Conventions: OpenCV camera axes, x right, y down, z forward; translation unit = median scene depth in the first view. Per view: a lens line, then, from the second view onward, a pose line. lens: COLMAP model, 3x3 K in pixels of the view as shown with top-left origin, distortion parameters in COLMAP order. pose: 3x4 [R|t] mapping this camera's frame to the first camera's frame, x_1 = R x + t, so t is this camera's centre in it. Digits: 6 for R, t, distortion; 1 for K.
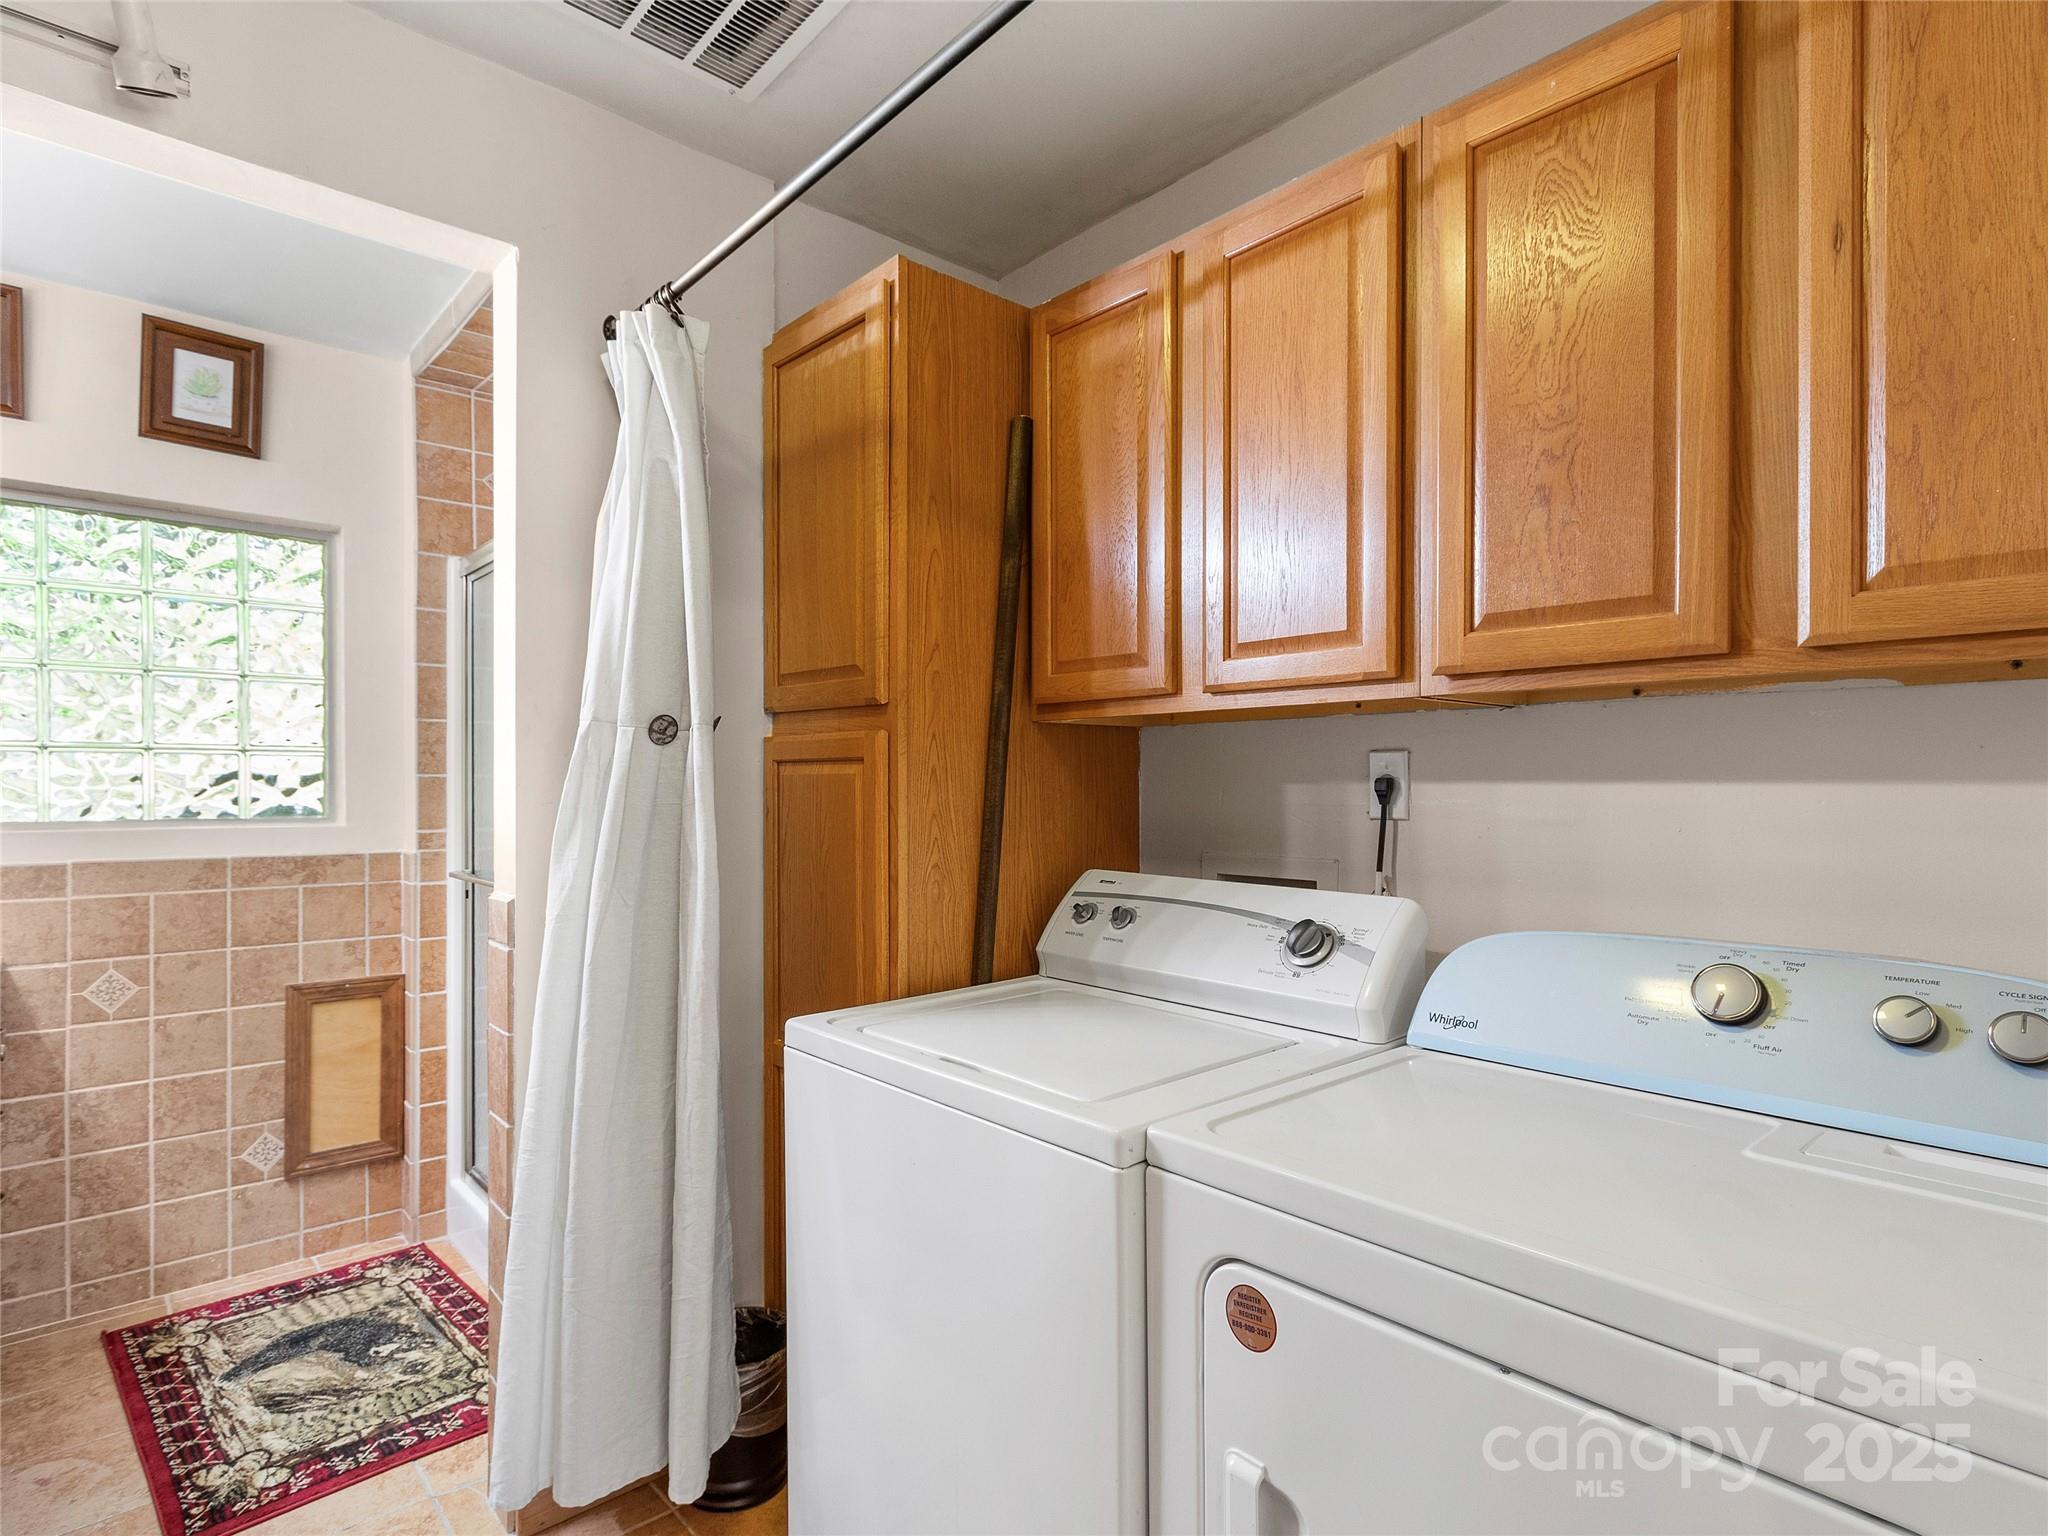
lens RADIAL K [[1049.4, 0, 1017.0], [0, 1049.4, 776.6], [0, 0, 1]] dist [0.006790, -0.001914]
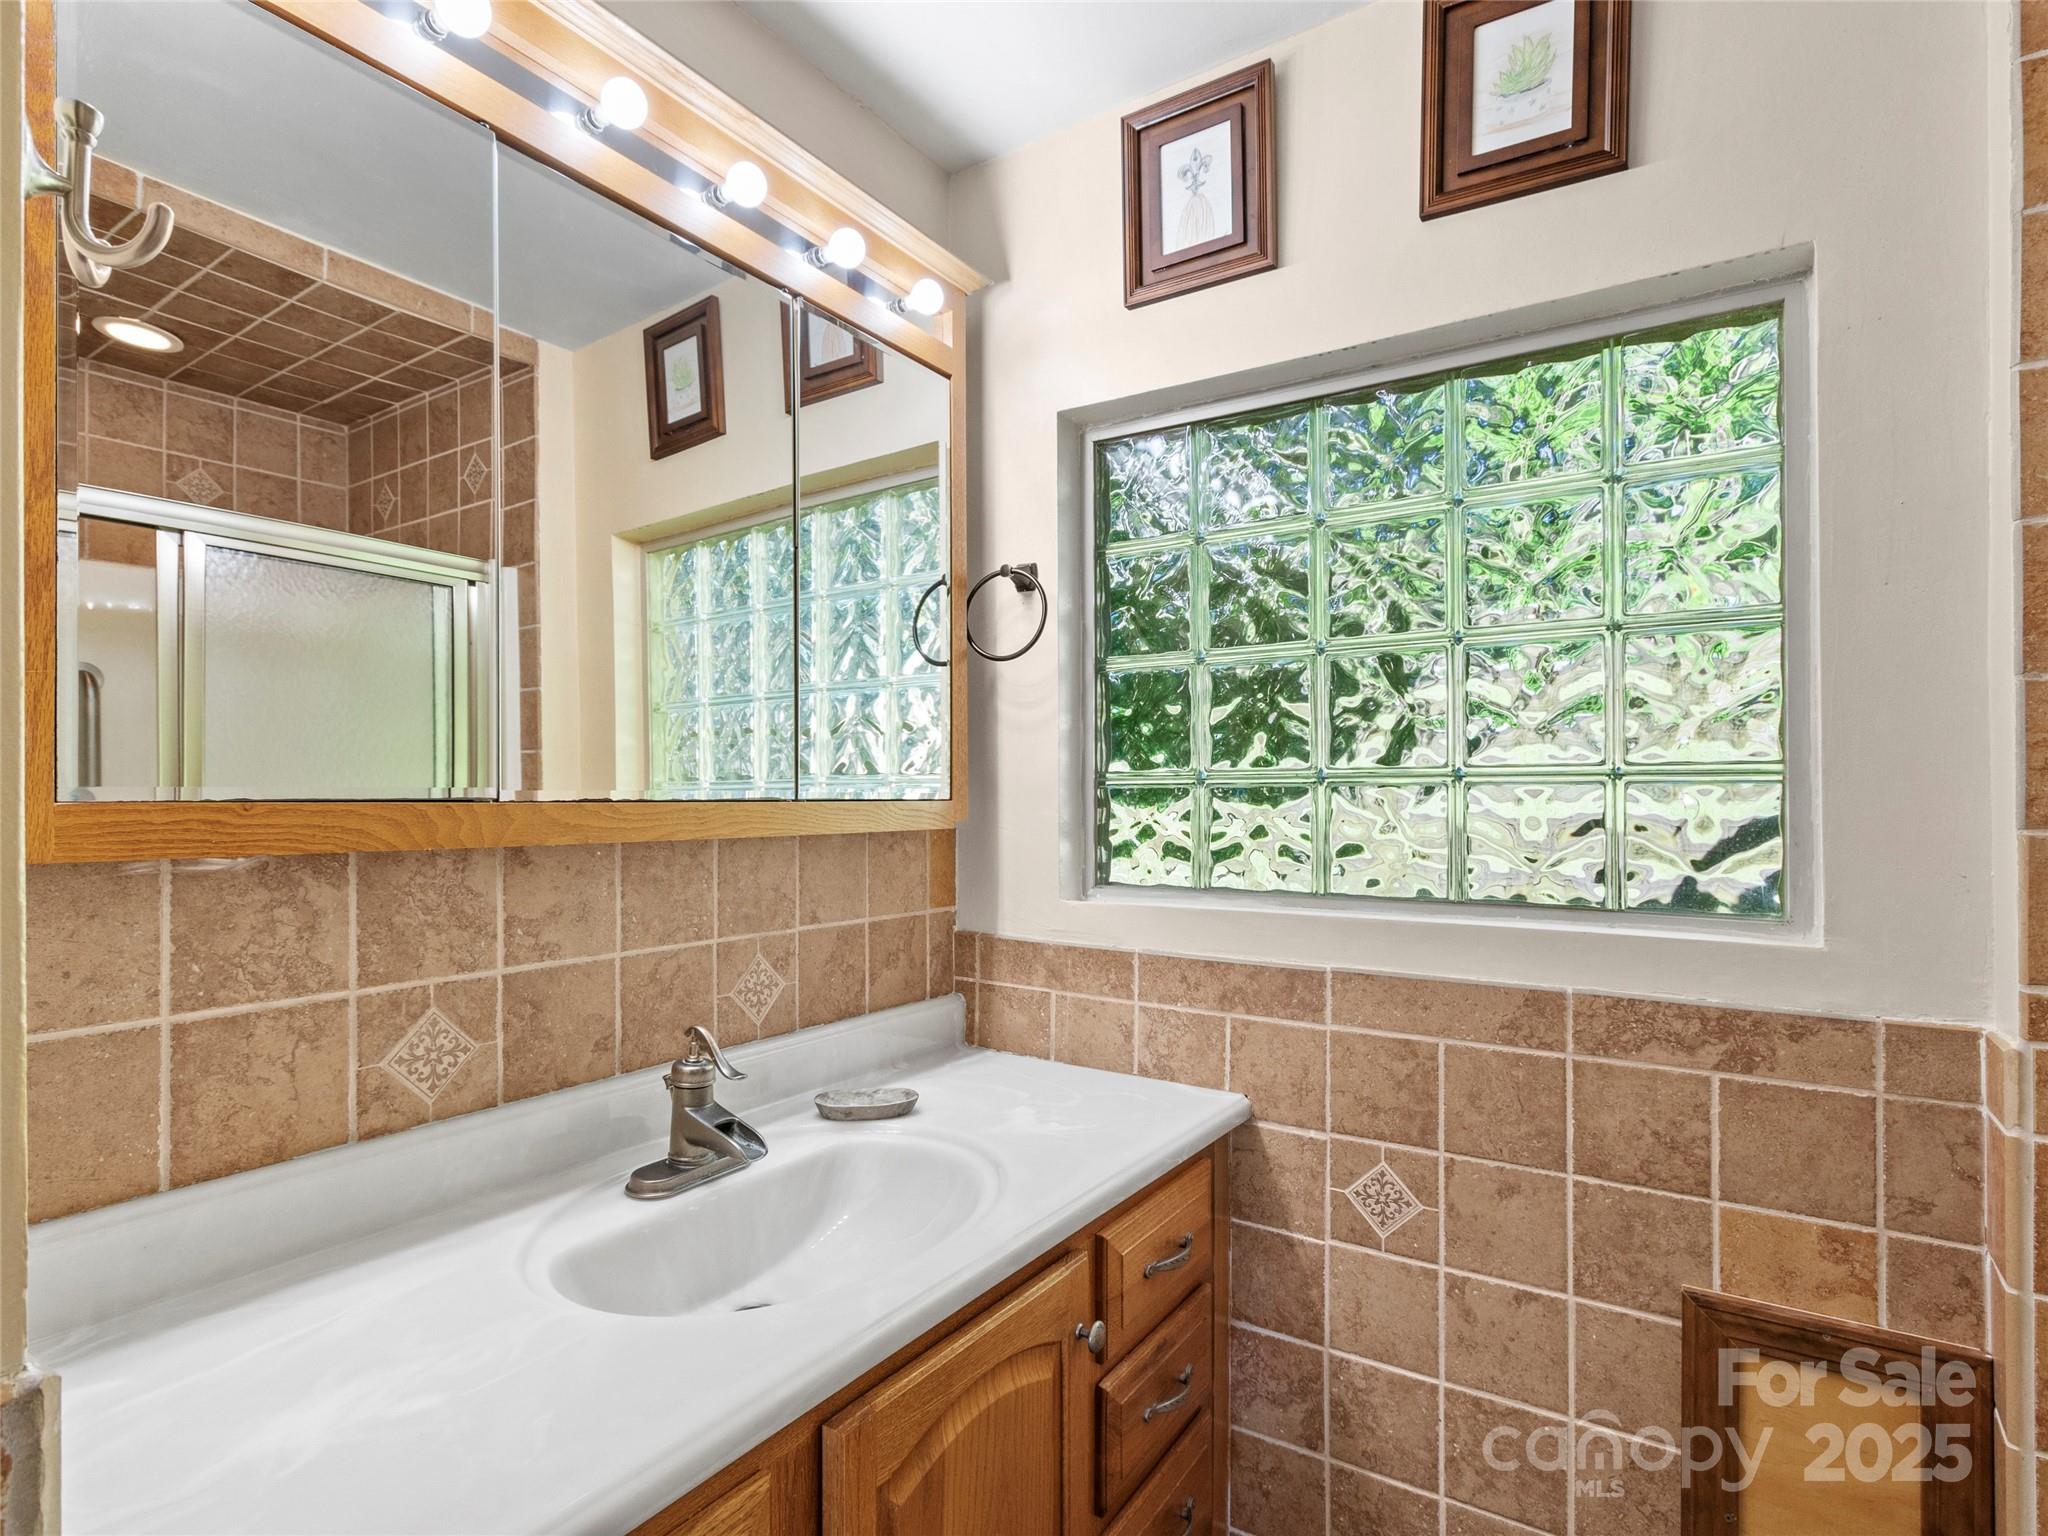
lens RADIAL K [[1049.4, 0, 1015.5], [0, 1049.4, 789.3], [0, 0, 1]] dist [0.006790, -0.001914]
pose [[0.242408, -0.004611, -0.970163, -0.334896], [0.002729, 0.999988, -0.004070, -0.017837], [0.970171, -0.001661, 0.242418, 0.636457]]
